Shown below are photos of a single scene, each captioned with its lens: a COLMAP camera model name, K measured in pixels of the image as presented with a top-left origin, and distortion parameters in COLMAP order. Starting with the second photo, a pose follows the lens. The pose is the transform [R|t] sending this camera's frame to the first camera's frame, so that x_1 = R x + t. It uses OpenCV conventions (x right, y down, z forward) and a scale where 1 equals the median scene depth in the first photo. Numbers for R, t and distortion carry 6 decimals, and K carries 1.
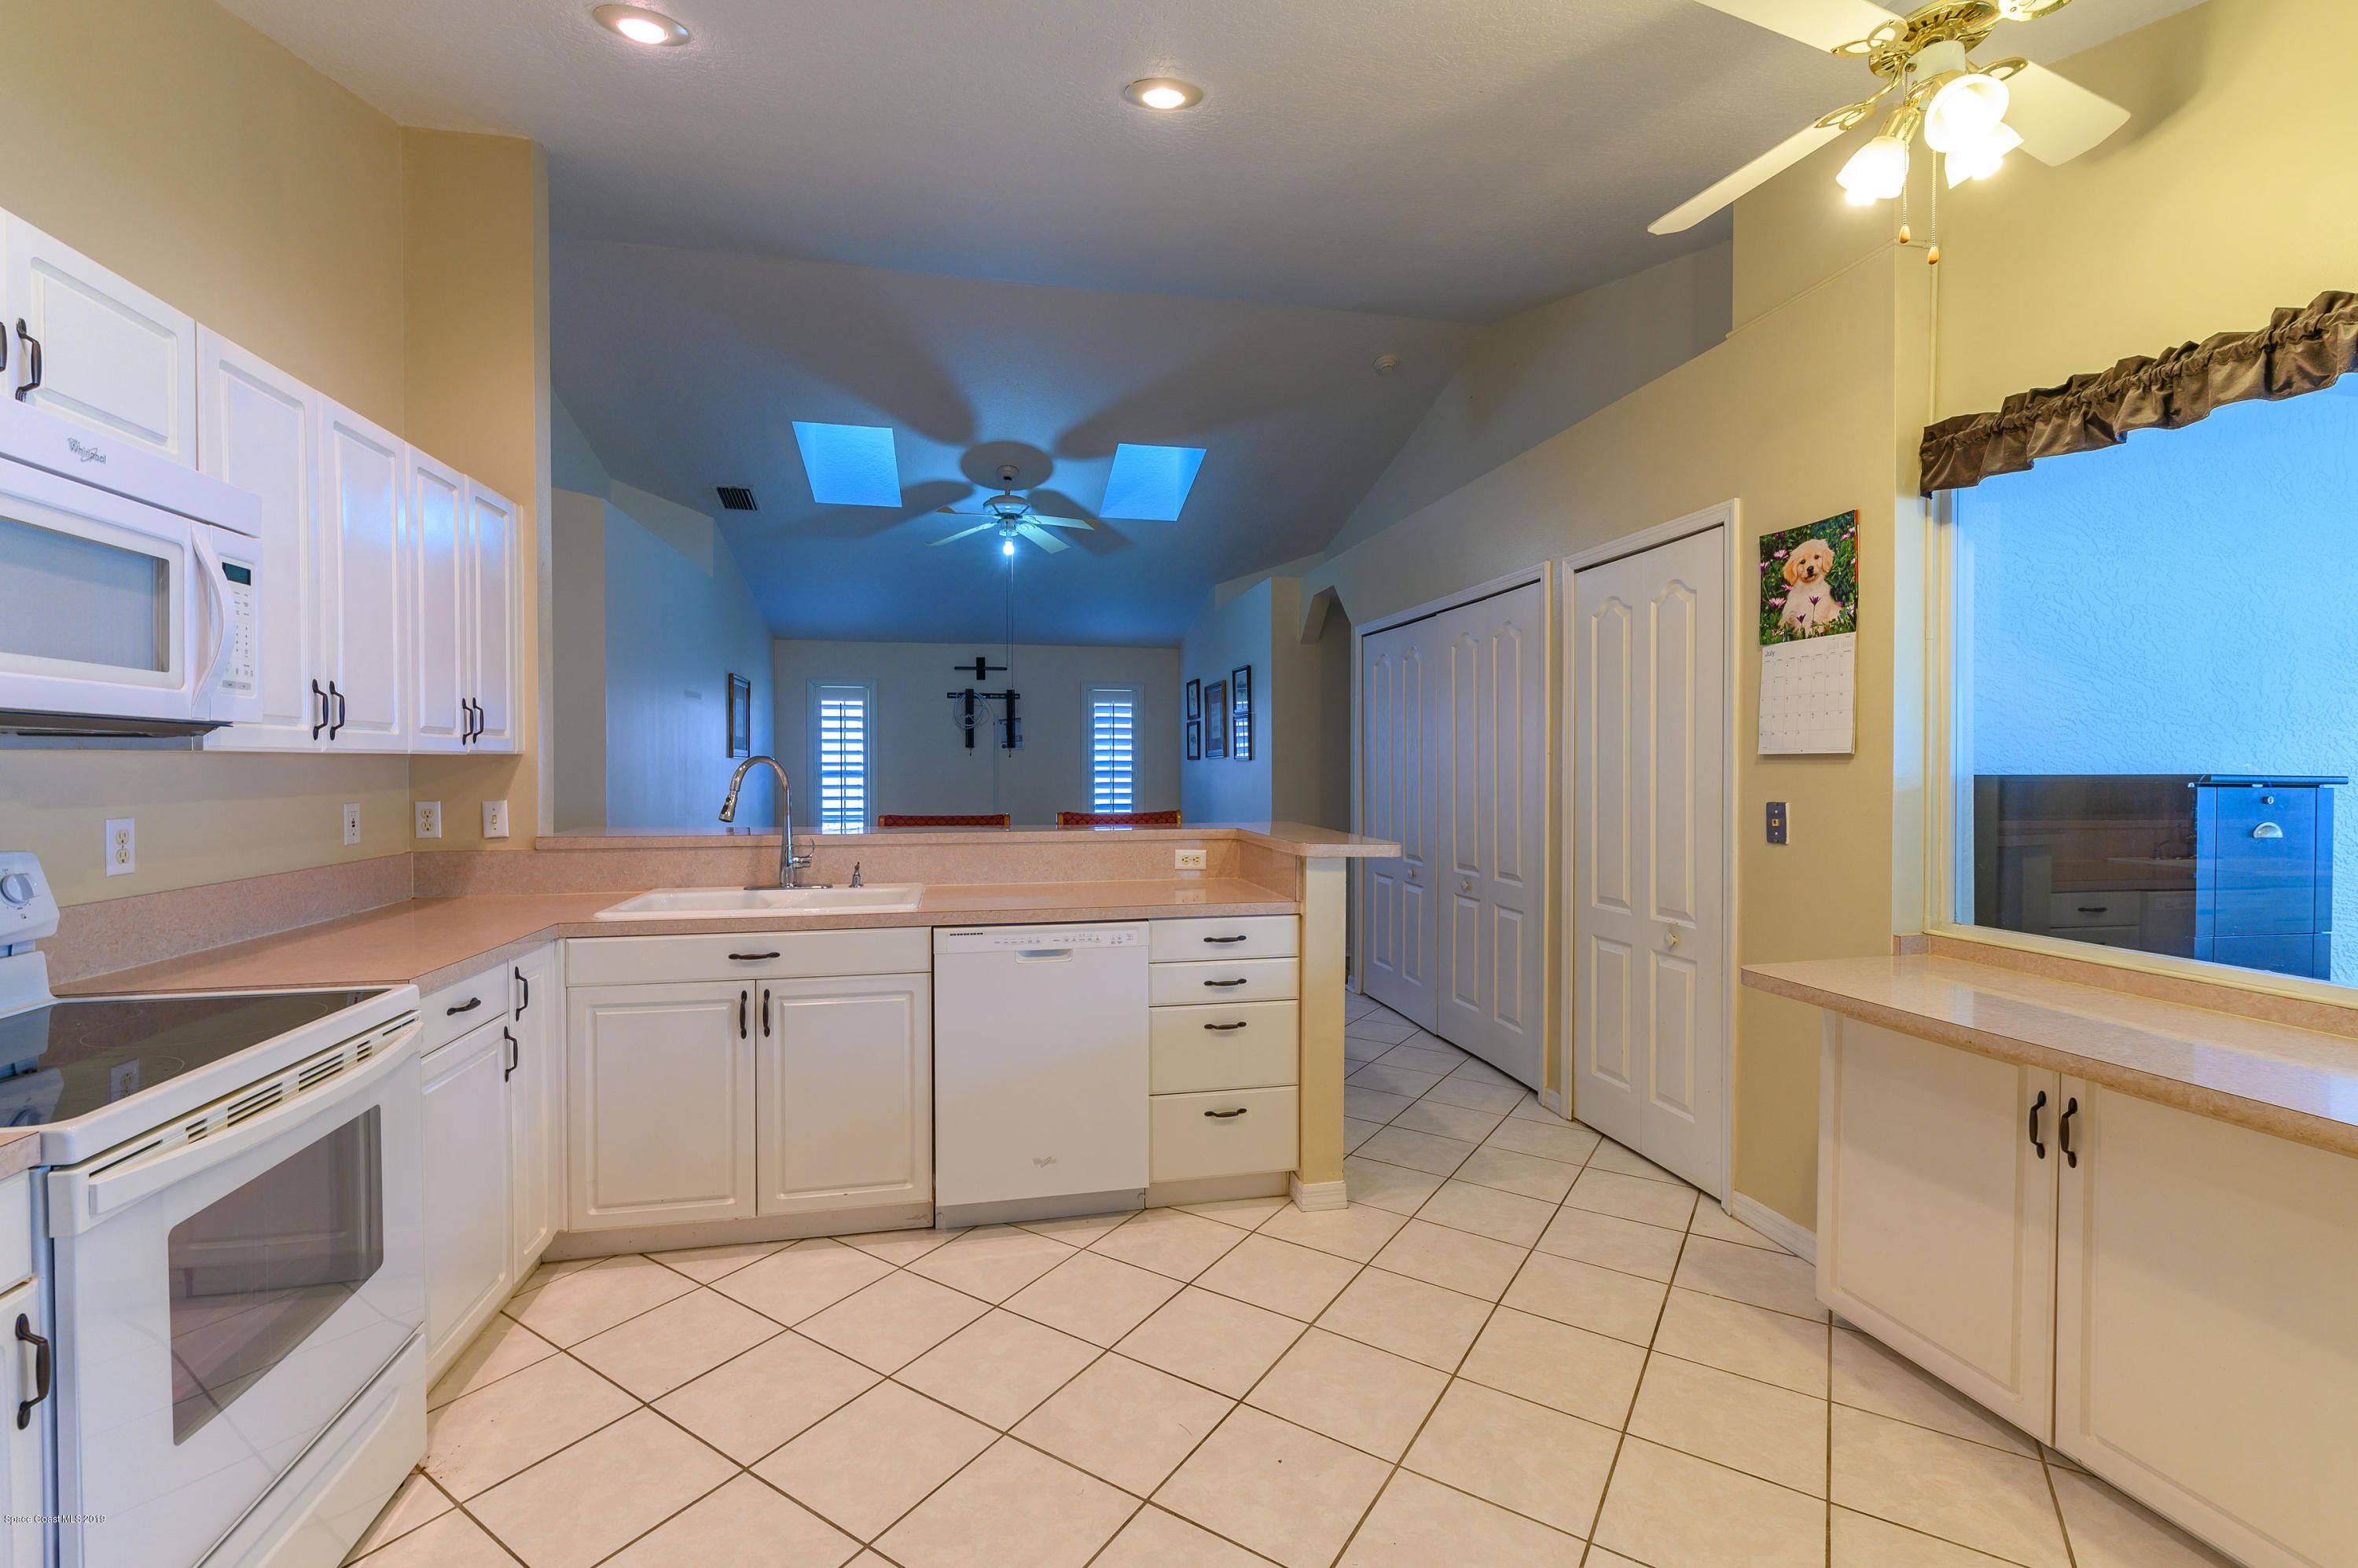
lens RADIAL K [[1001.2, 0, 1179.0], [0, 1001.2, 784.0], [0, 0, 1]] dist [0.002138, -0.000353]
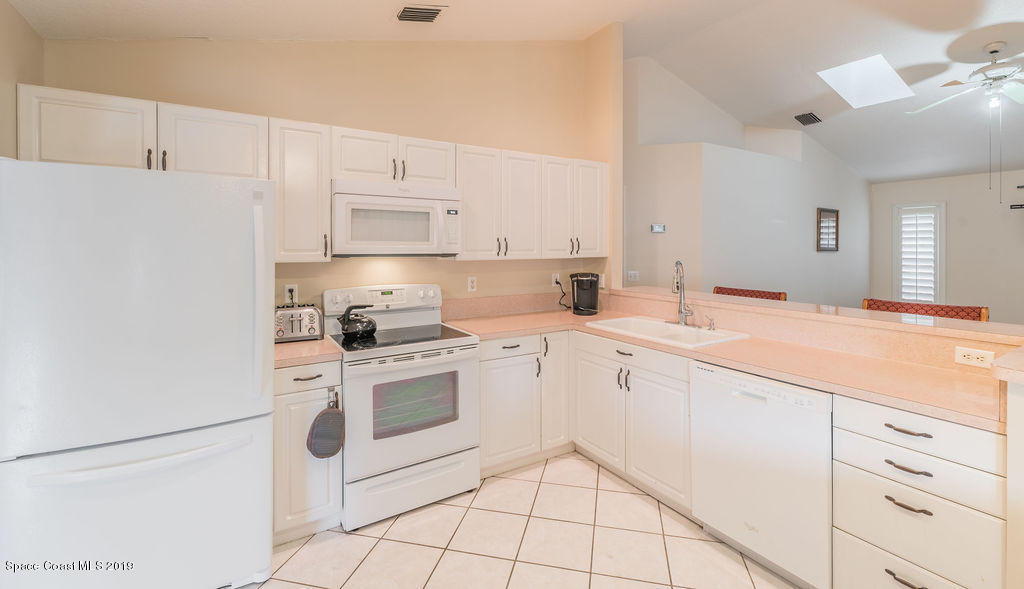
lens RADIAL K [[443.5, 0, 514.7], [0, 443.5, 246.0], [0, 0, 1]] dist [-0.000994, 0.000482]
pose [[0.345365, -0.000895, -0.938468, 0.352348], [-0.018847, 0.999791, -0.007890, -0.044678], [0.938279, 0.020412, 0.345276, 0.369463]]
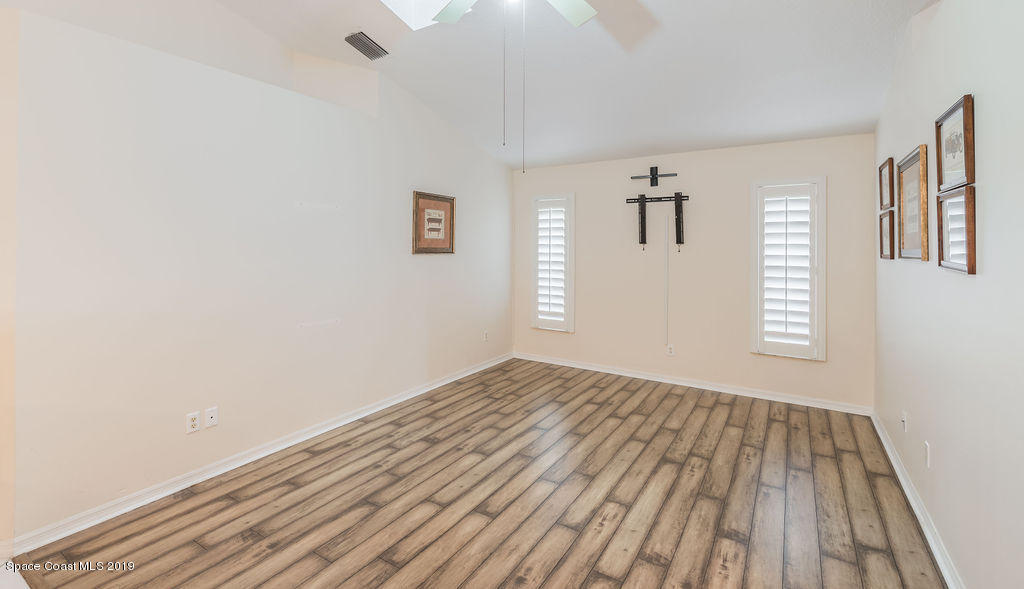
lens RADIAL K [[443.5, 0, 514.7], [0, 443.5, 246.0], [0, 0, 1]] dist [-0.000994, 0.000482]
pose [[0.712072, 0.004454, -0.702092, 0.154308], [-0.020640, 0.999680, -0.014593, -0.070738], [0.701803, 0.024882, 0.711937, 1.590963]]
